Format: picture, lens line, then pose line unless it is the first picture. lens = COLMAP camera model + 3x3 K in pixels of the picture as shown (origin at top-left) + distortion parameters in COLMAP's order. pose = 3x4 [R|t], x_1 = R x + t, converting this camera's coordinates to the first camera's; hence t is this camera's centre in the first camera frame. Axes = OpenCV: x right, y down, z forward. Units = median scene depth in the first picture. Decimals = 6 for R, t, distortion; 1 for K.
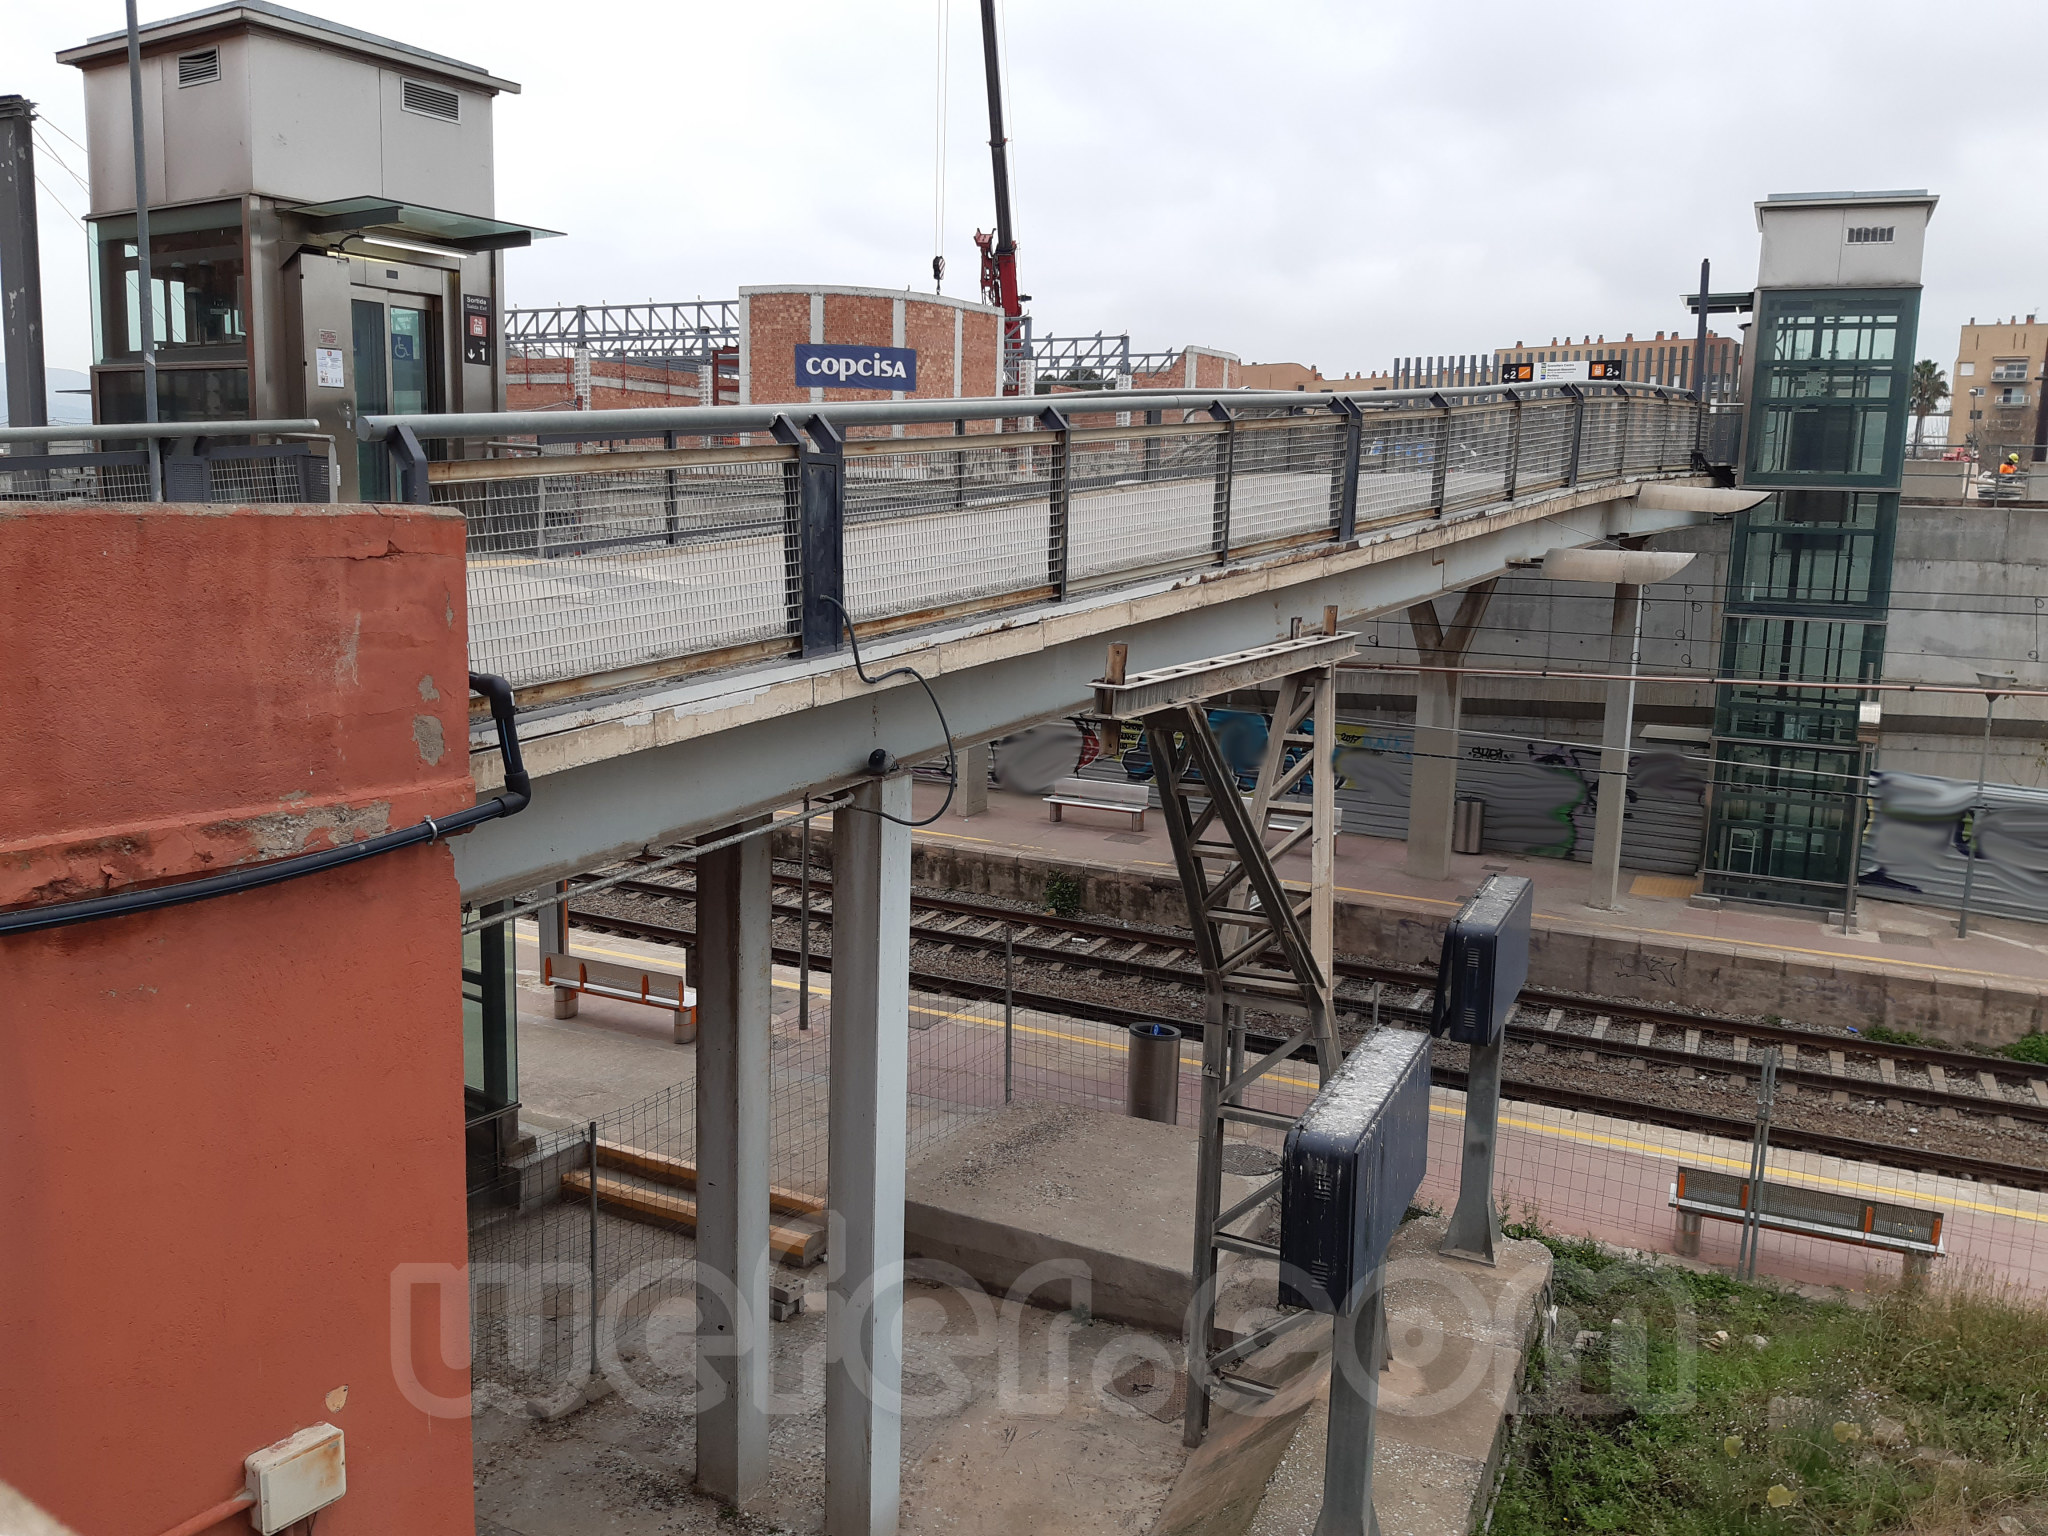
lens RADIAL K [[1550.8, 0, 1038.1], [0, 1550.8, 773.0], [0, 0, 1]] dist [0.036442, -0.074725]
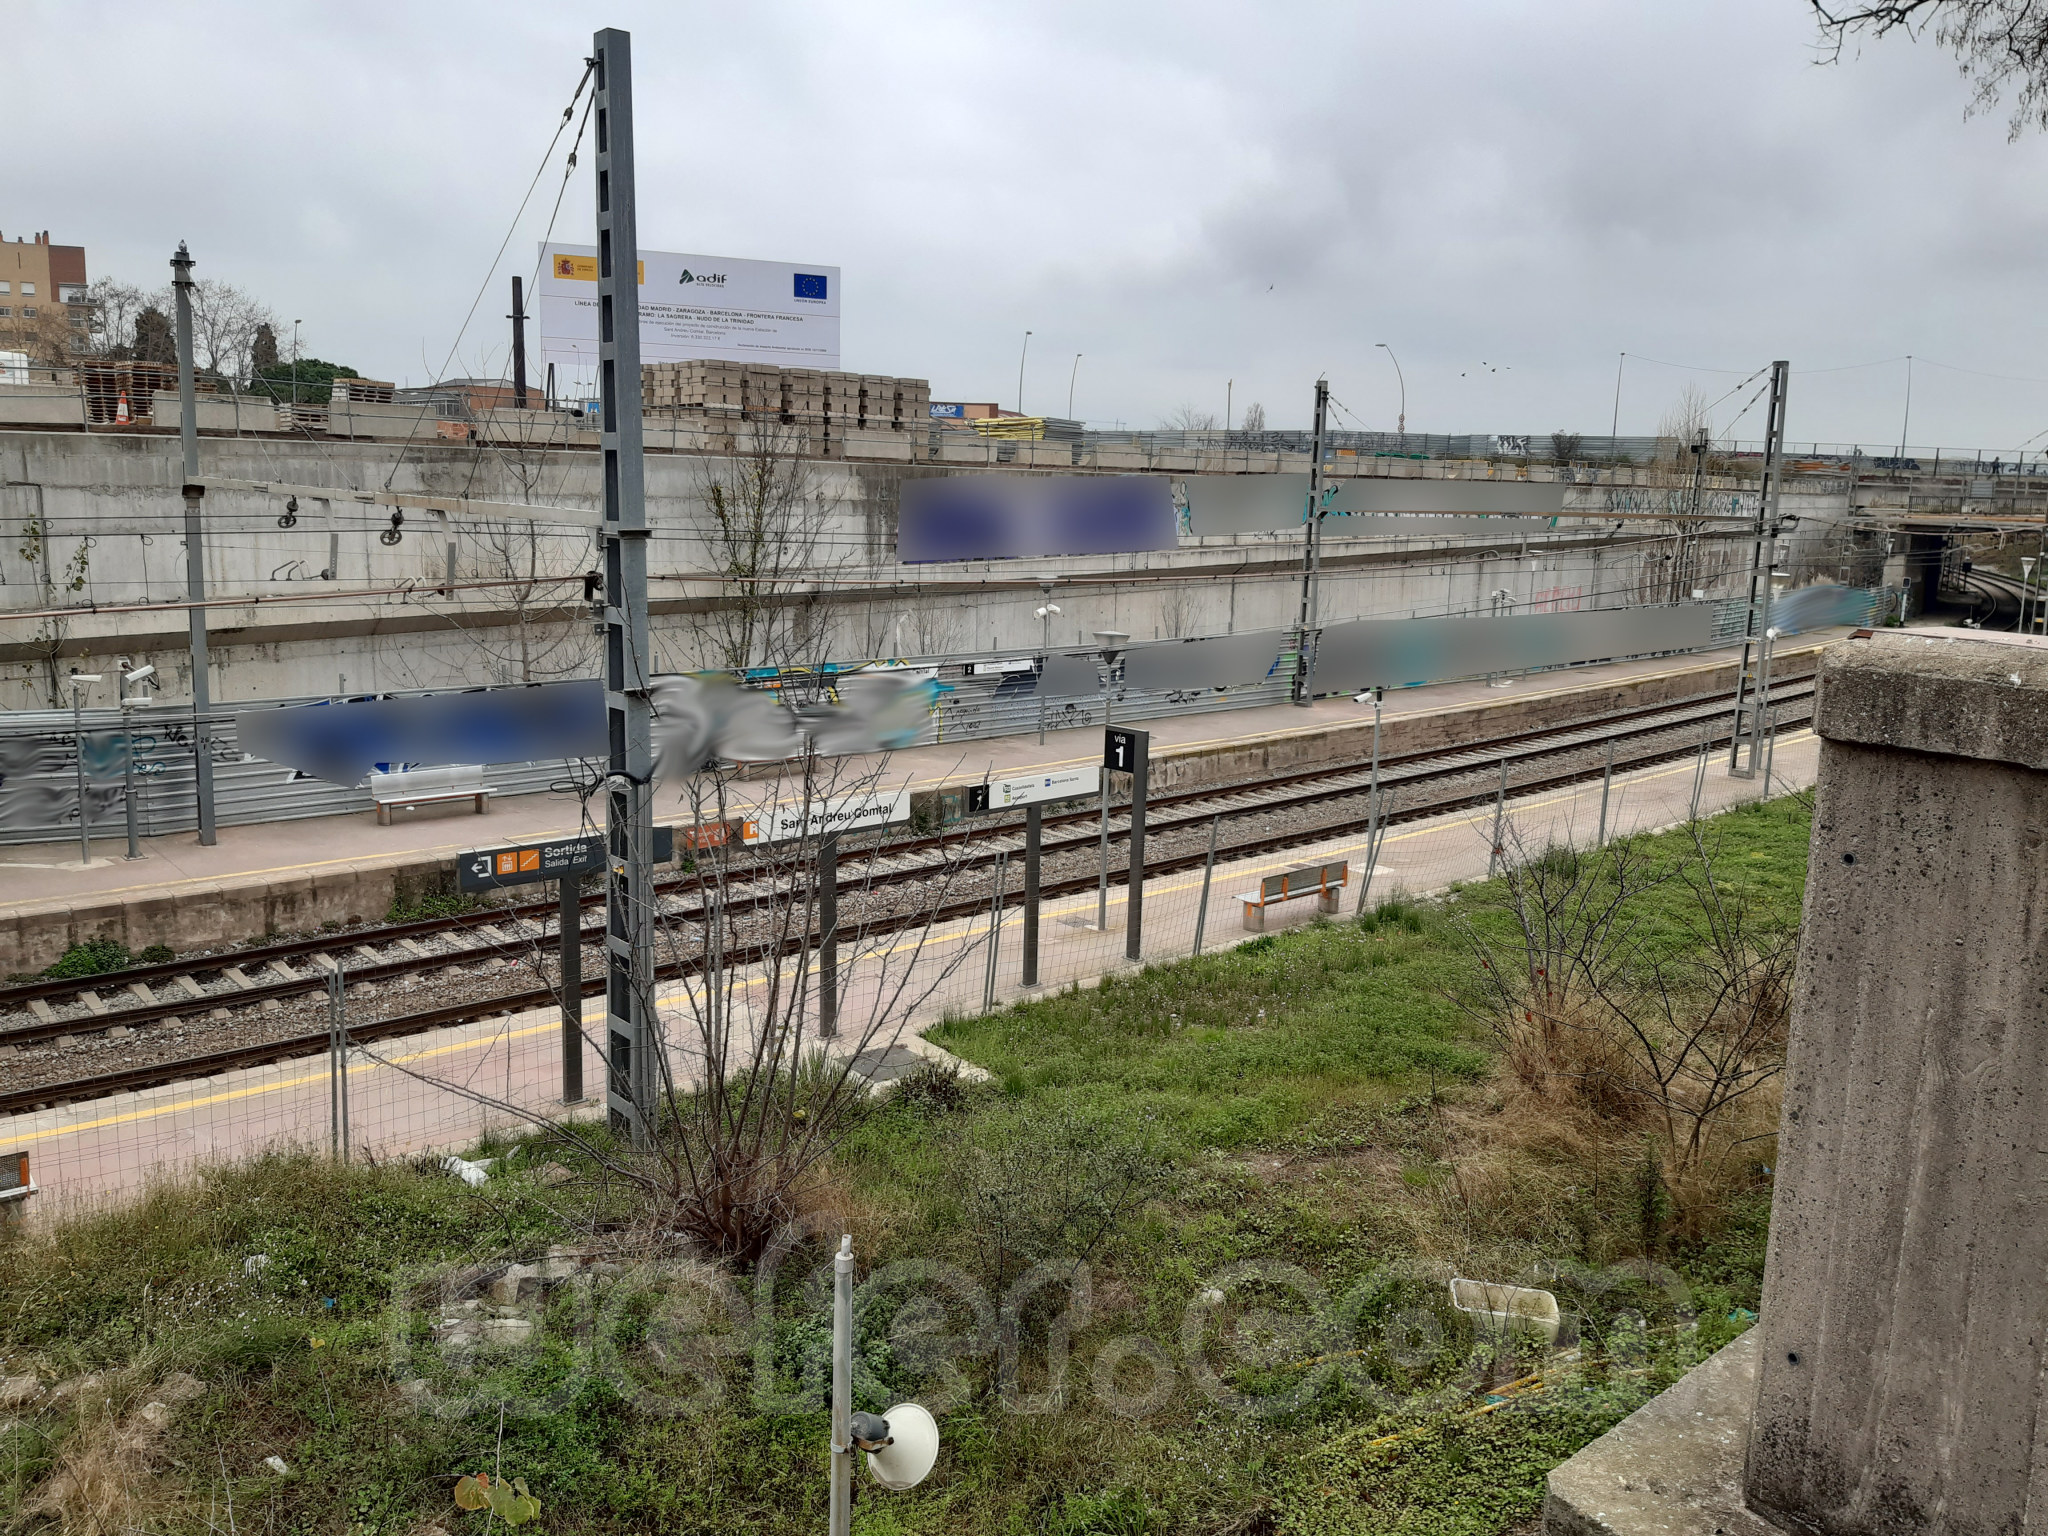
lens RADIAL K [[1550.8, 0, 1034.6], [0, 1550.8, 761.7], [0, 0, 1]] dist [0.036442, -0.074725]
pose [[0.358499, -0.174982, 0.916984, -0.095057], [0.134878, 0.981678, 0.134595, -0.009299], [-0.923735, 0.075429, 0.375532, 0.052856]]
